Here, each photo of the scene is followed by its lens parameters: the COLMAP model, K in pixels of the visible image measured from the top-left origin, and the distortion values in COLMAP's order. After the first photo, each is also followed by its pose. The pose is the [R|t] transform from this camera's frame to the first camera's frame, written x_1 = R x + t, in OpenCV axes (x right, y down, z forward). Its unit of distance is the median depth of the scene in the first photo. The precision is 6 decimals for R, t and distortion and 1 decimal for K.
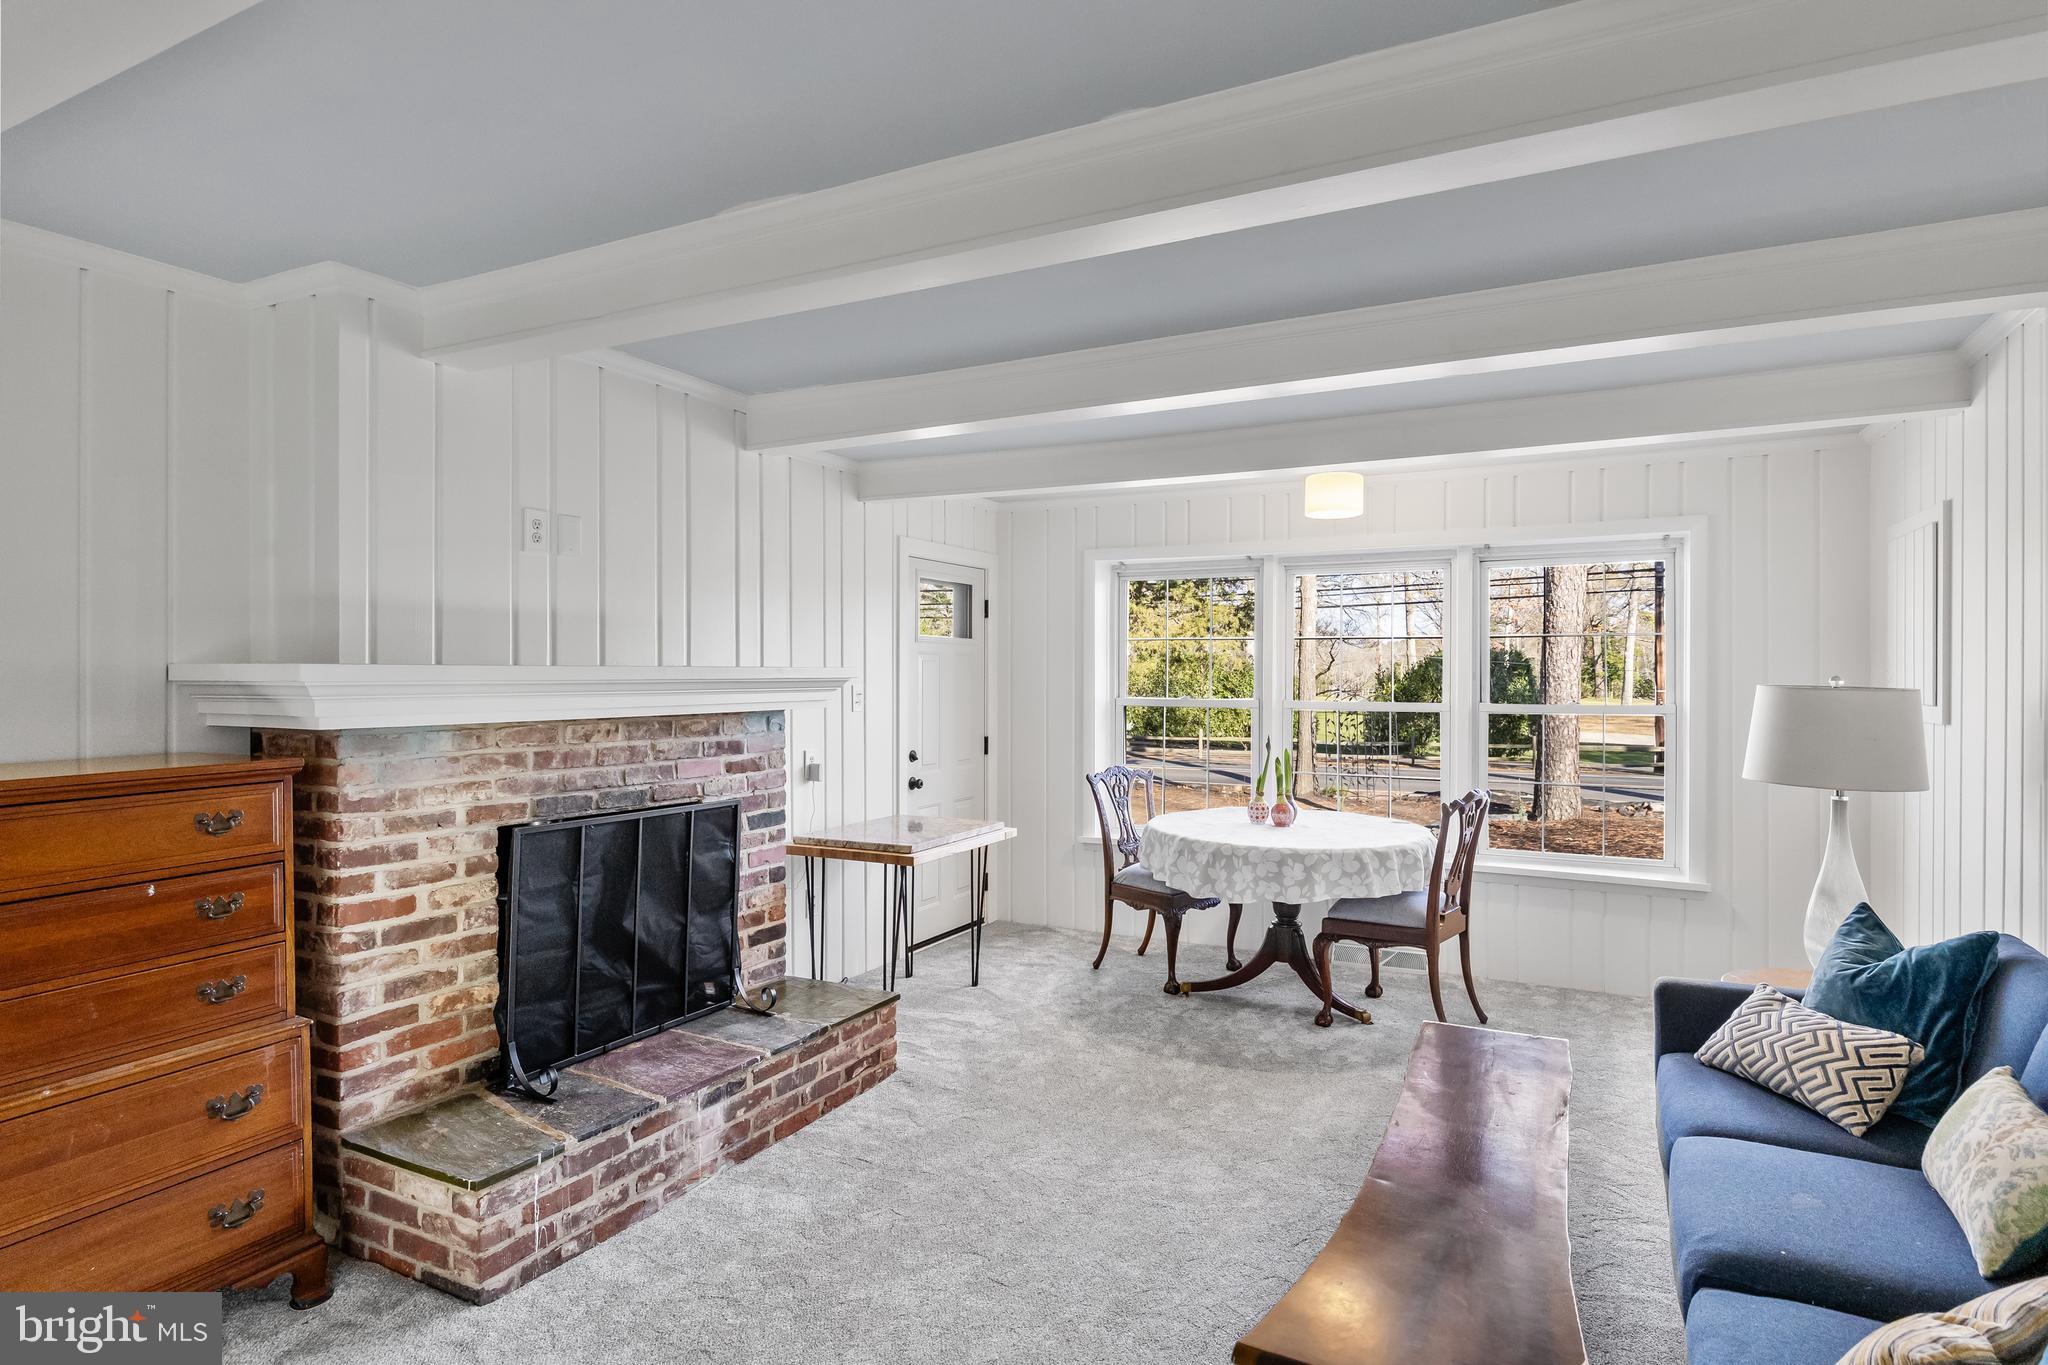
lens RADIAL K [[1103.9, 0, 1023.7], [0, 1103.9, 676.9], [0, 0, 1]] dist [0.002917, -0.000033]
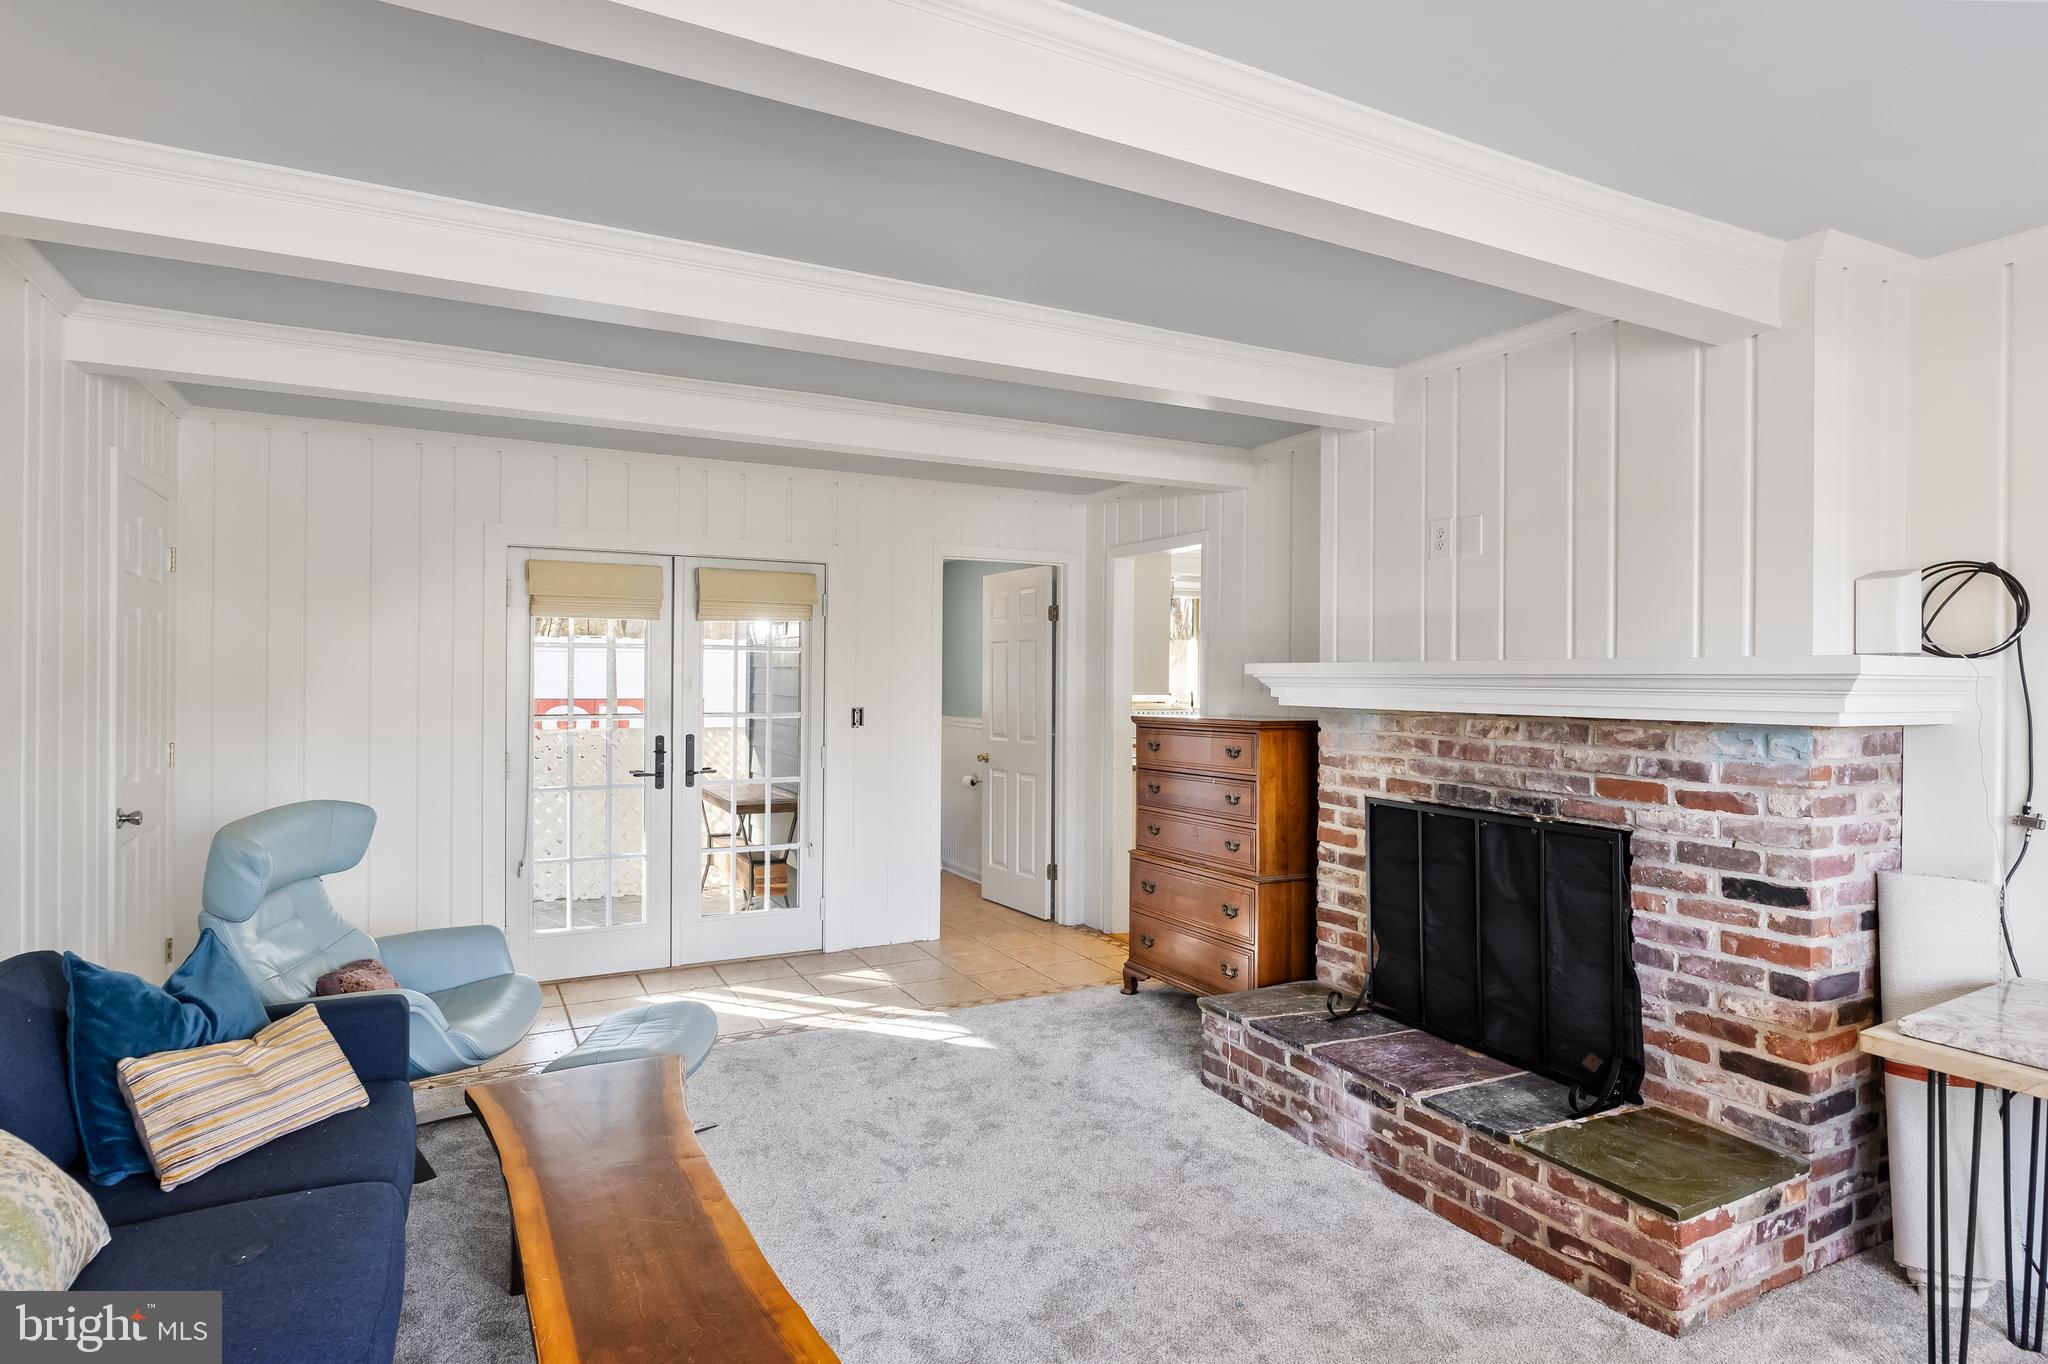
lens RADIAL K [[1103.9, 0, 1024.6], [0, 1103.9, 679.2], [0, 0, 1]] dist [0.002917, -0.000033]
pose [[-0.569470, 0.000969, -0.822012, 0.693466], [-0.005577, 0.999972, 0.005043, 0.003837], [0.821994, 0.007456, -0.569448, 1.278239]]
